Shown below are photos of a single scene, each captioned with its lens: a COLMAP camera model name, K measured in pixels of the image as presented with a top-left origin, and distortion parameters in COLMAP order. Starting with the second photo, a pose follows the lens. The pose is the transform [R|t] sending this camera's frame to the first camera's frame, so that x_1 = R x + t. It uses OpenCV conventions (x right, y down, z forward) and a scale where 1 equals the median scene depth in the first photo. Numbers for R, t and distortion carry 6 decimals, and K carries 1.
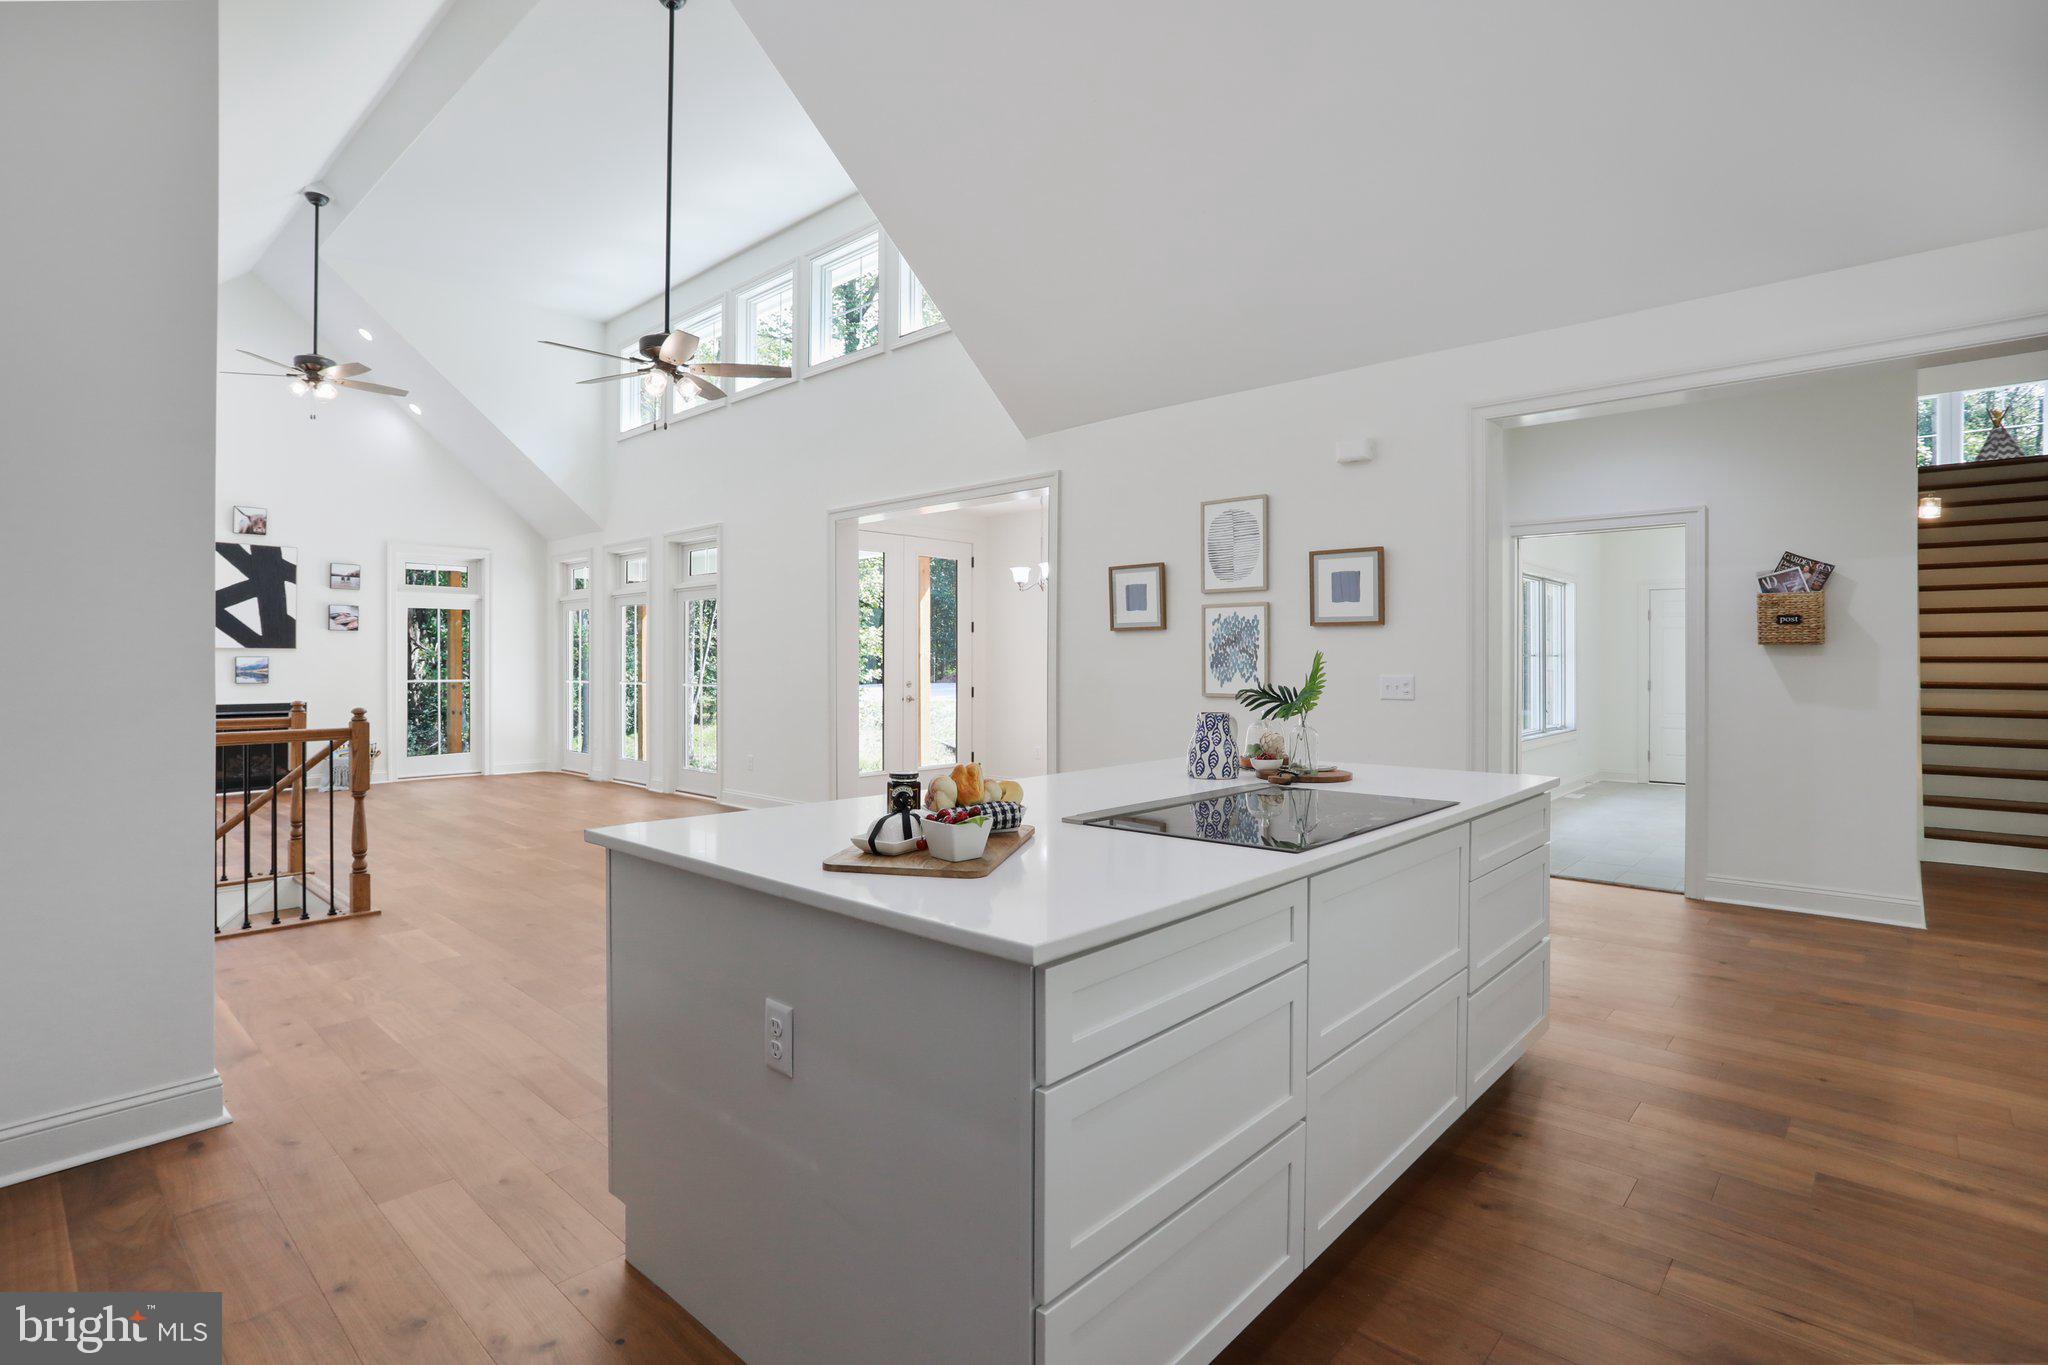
lens RADIAL K [[989.4, 0, 1024.5], [0, 989.4, 661.3], [0, 0, 1]] dist [-0.065037, 0.034160]
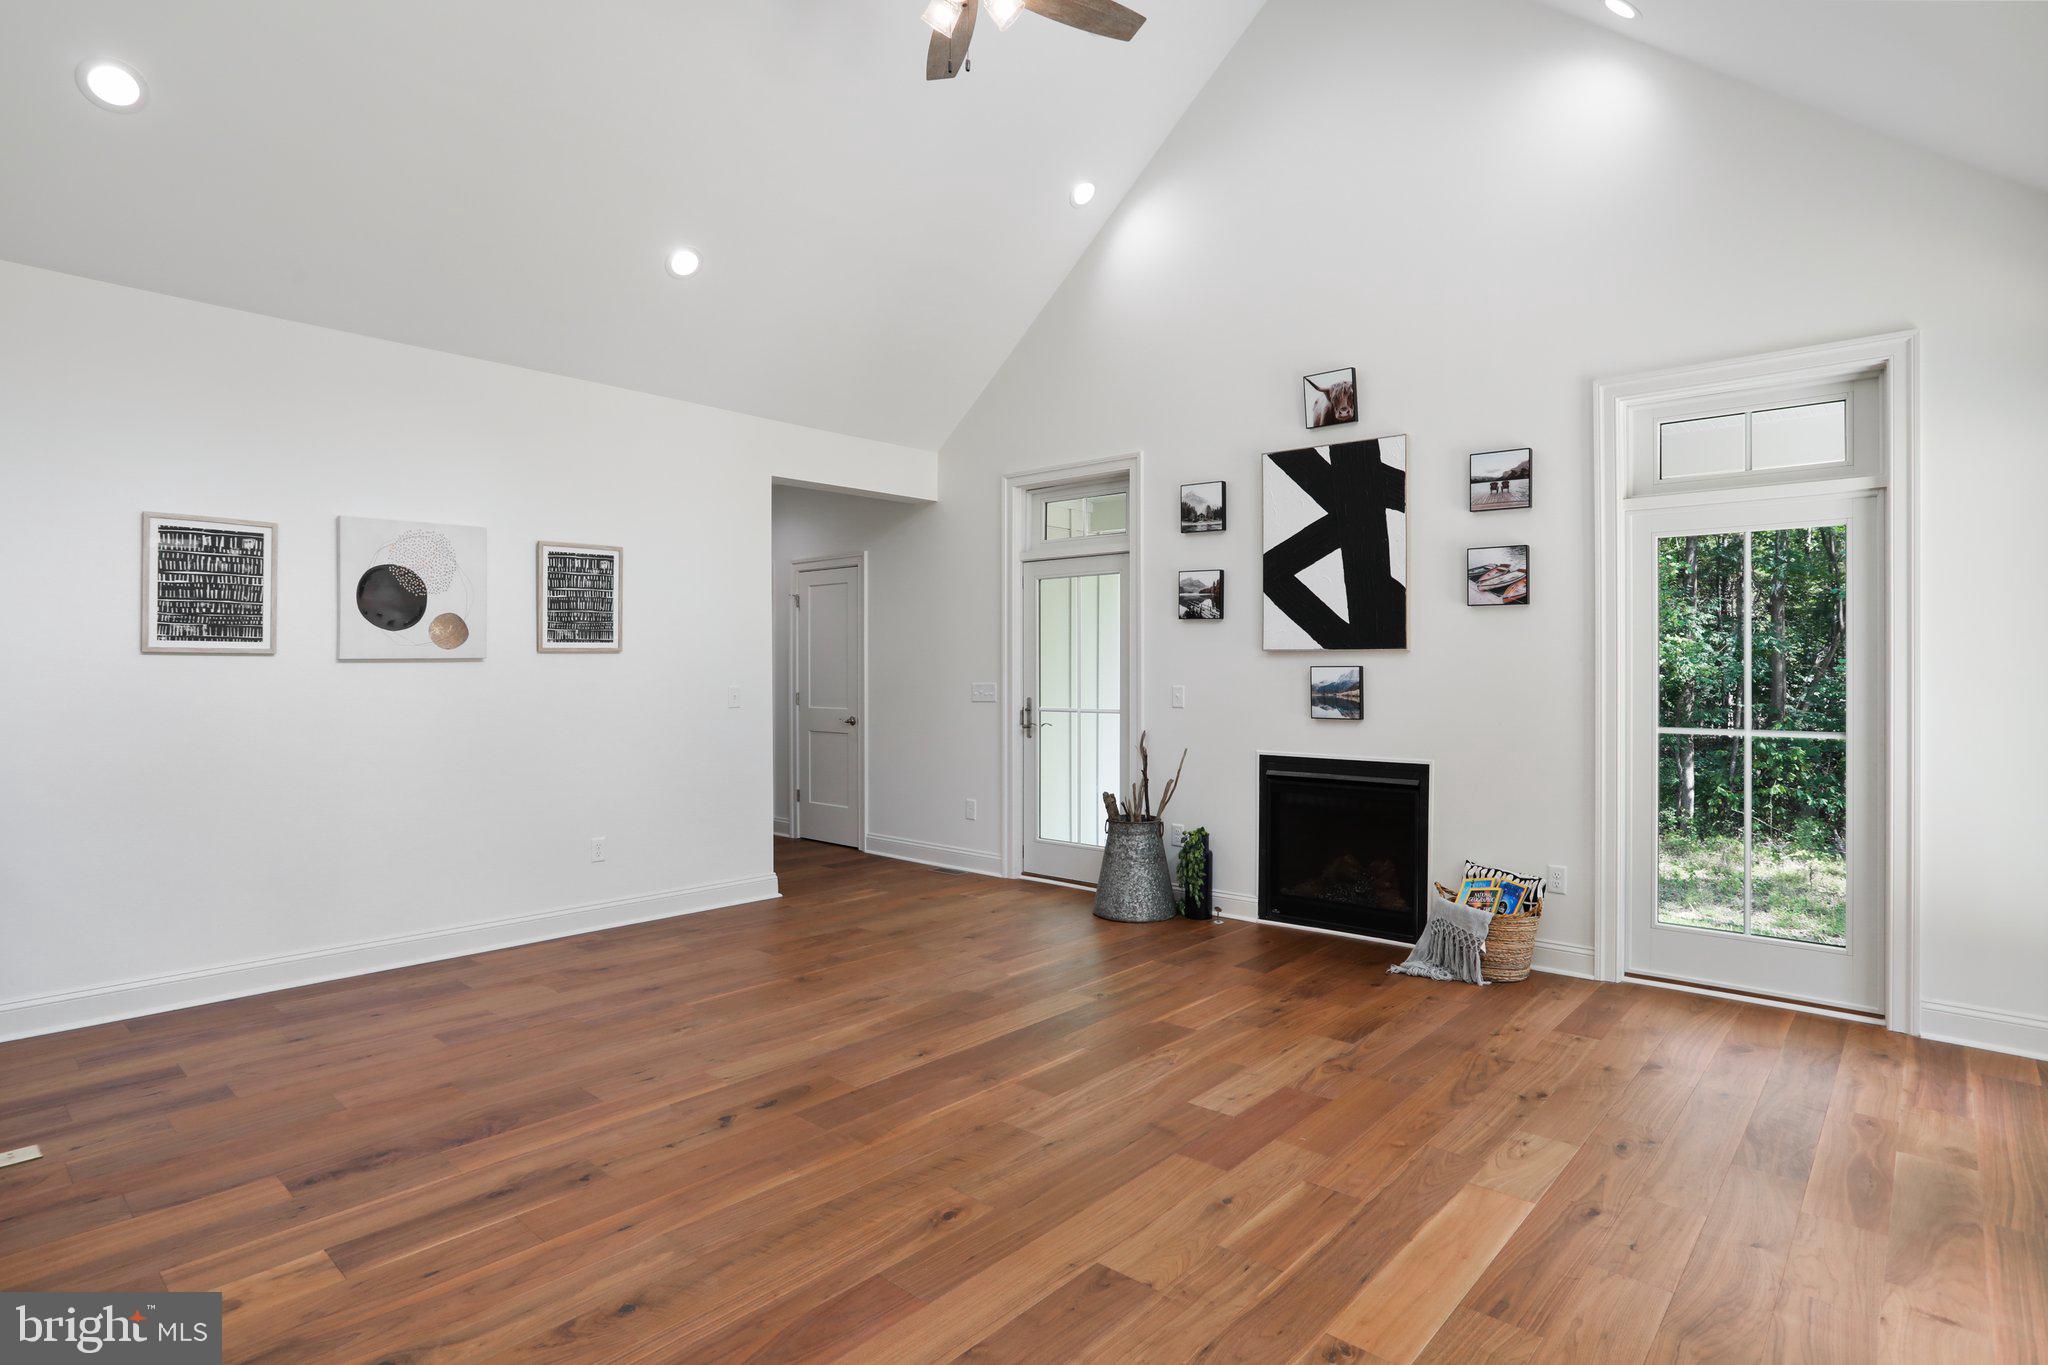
lens RADIAL K [[1060.3, 0, 1028.6], [0, 1060.3, 669.3], [0, 0, 1]] dist [-0.073951, 0.047878]
pose [[0.010906, 0.003688, -0.999934, -0.247243], [-0.000039, 0.999993, 0.003687, -0.004983], [0.999941, -0.000001, 0.010907, 0.819745]]
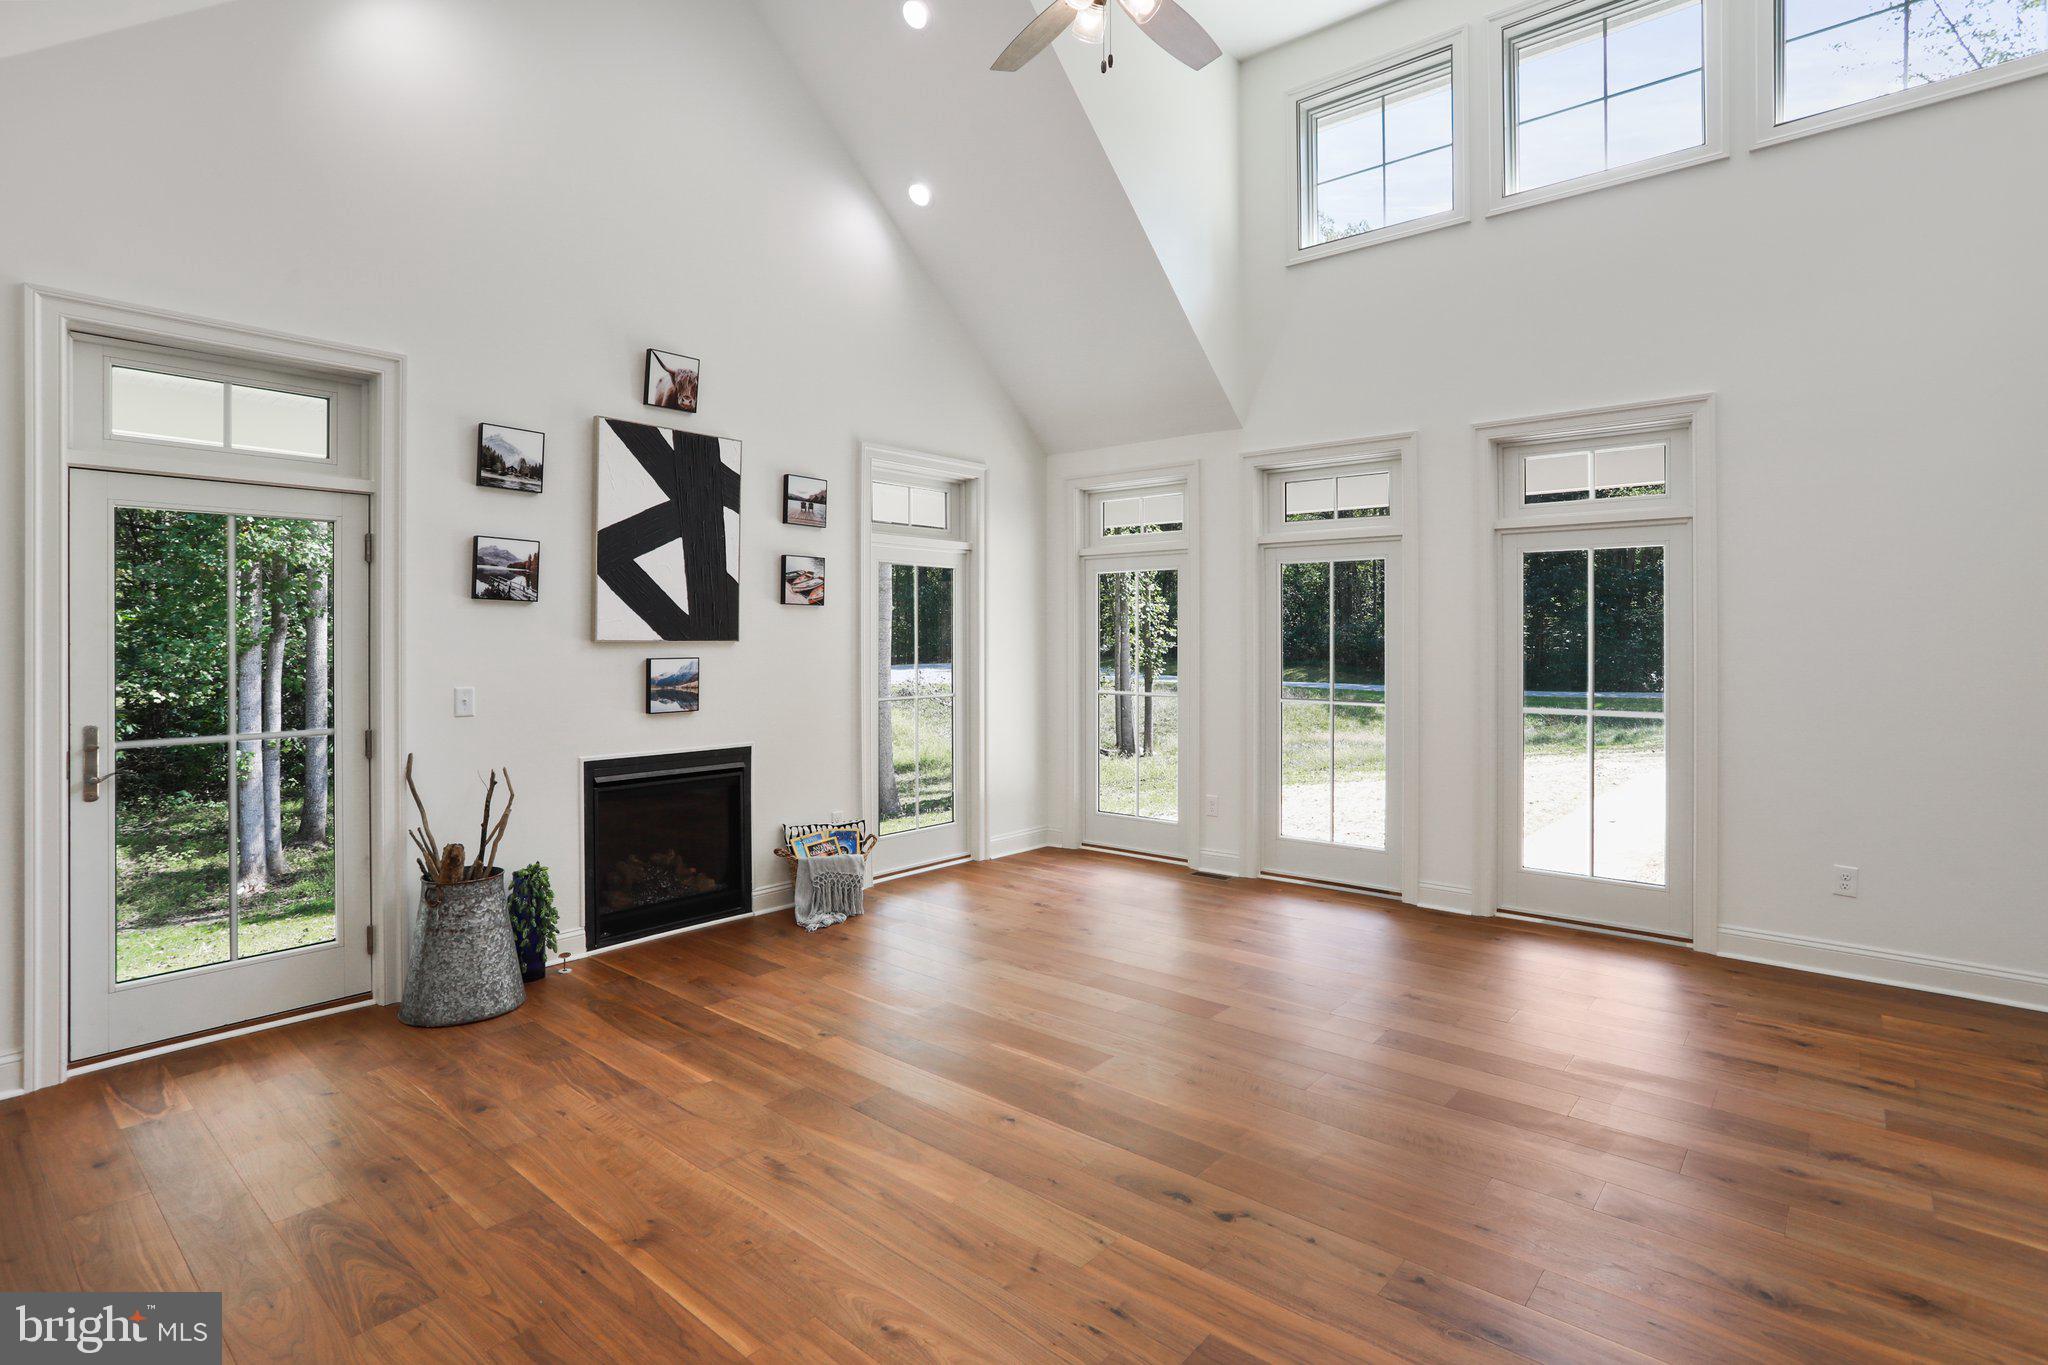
lens RADIAL K [[1021.8, 0, 1019.0], [0, 1021.8, 632.3], [0, 0, 1]] dist [-0.020372, 0.000588]
pose [[0.999800, 0.000623, 0.019979, -0.627364], [-0.000493, 0.999979, -0.006538, -0.014153], [-0.019982, 0.006527, 0.999779, 0.467790]]
